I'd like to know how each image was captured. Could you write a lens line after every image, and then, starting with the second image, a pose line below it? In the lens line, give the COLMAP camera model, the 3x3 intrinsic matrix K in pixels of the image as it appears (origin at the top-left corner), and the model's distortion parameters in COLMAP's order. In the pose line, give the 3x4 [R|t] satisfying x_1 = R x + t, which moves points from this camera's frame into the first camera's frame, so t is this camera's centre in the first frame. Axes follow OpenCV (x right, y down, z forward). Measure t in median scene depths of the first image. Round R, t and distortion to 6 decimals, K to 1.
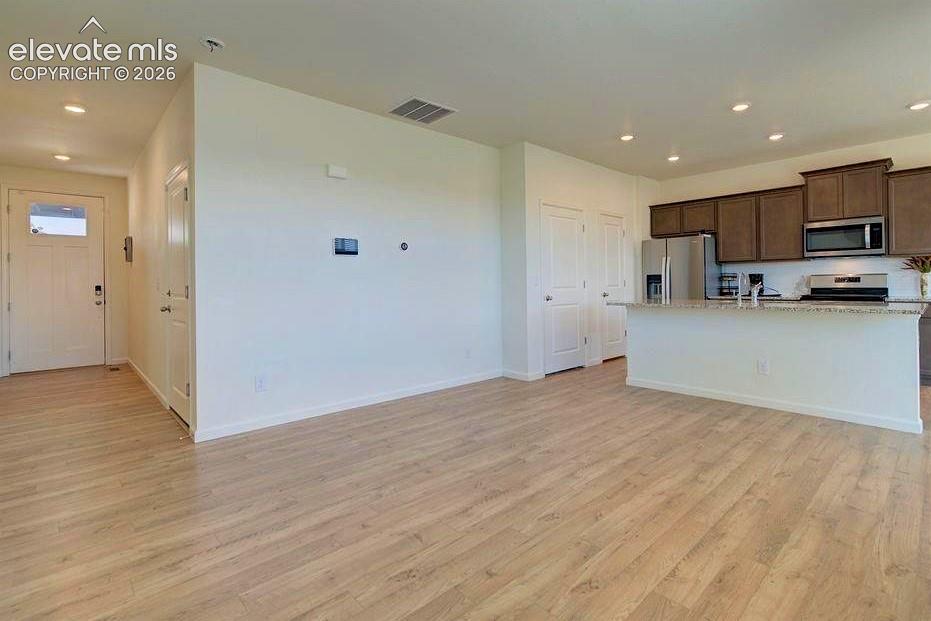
lens RADIAL K [[432.4, 0, 507.0], [0, 432.4, 287.9], [0, 0, 1]] dist [-0.001742, -0.000689]
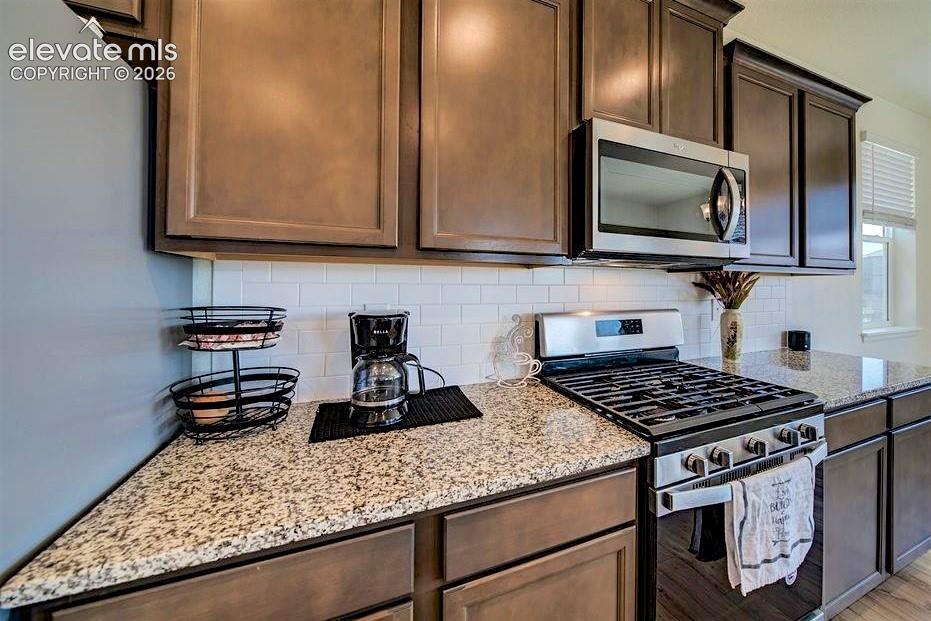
lens RADIAL K [[352.3, 0, 497.1], [0, 352.3, 284.5], [0, 0, 1]] dist [-0.007106, 0.000451]
pose [[0.347526, 0.014698, 0.937555, 0.461344], [-0.005915, 0.999892, -0.013483, -0.047016], [-0.937652, -0.000860, 0.347575, 0.945682]]
